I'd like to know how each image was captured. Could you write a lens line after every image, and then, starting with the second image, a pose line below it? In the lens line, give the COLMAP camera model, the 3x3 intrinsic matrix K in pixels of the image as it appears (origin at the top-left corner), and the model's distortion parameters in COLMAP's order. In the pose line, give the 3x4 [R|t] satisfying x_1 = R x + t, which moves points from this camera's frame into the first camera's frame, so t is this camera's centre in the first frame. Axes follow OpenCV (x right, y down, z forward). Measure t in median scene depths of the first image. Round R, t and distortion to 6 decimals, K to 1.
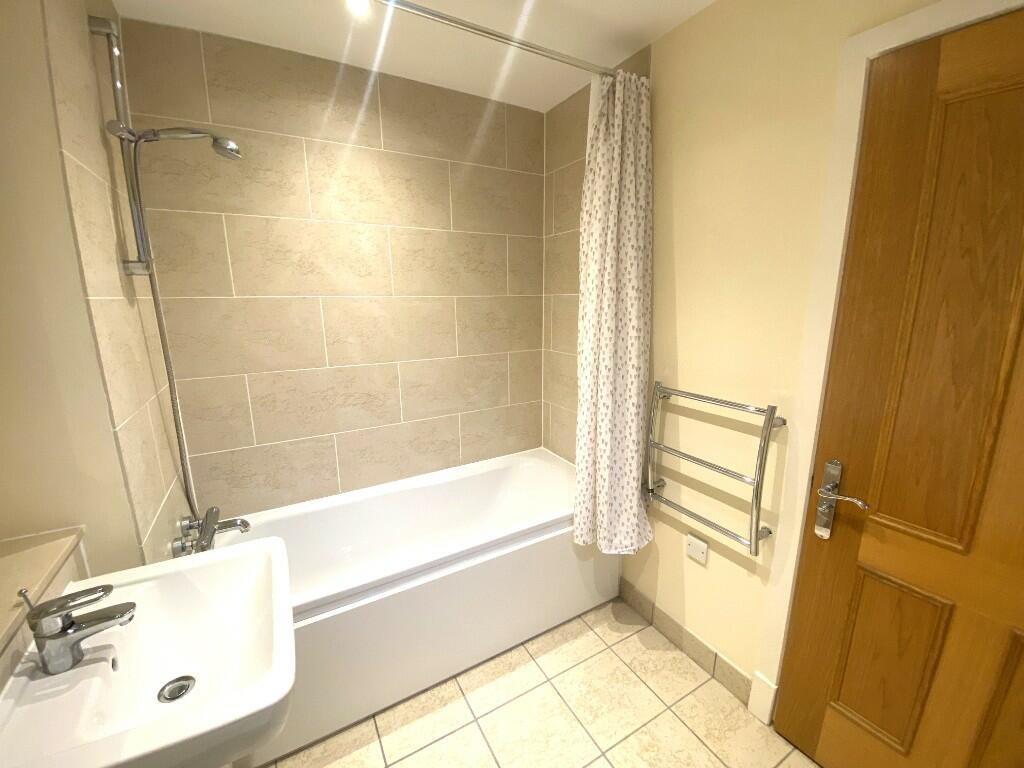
lens RADIAL K [[404.3, 0, 507.9], [0, 404.3, 385.1], [0, 0, 1]] dist [-0.000244, -0.017899]
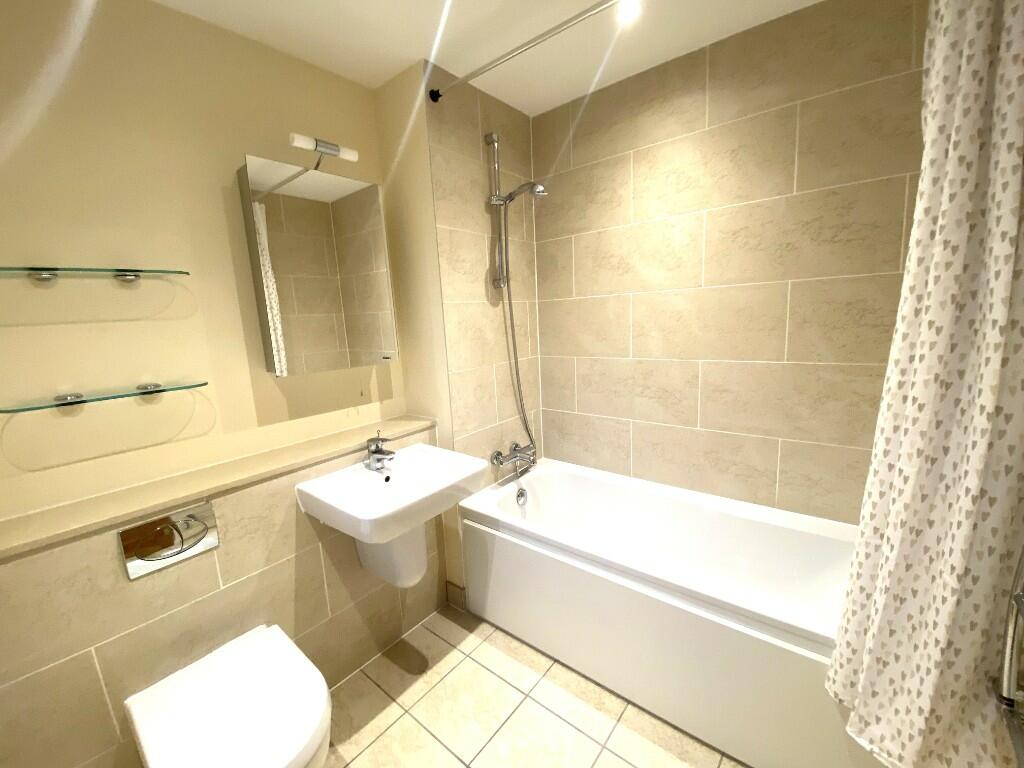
lens RADIAL K [[404.3, 0, 507.9], [0, 404.3, 385.1], [0, 0, 1]] dist [-0.000244, -0.017899]
pose [[0.347823, 0.146590, -0.926029, 0.465134], [-0.146455, 0.984071, 0.100768, -0.034303], [0.926051, 0.100572, 0.363752, 0.308838]]
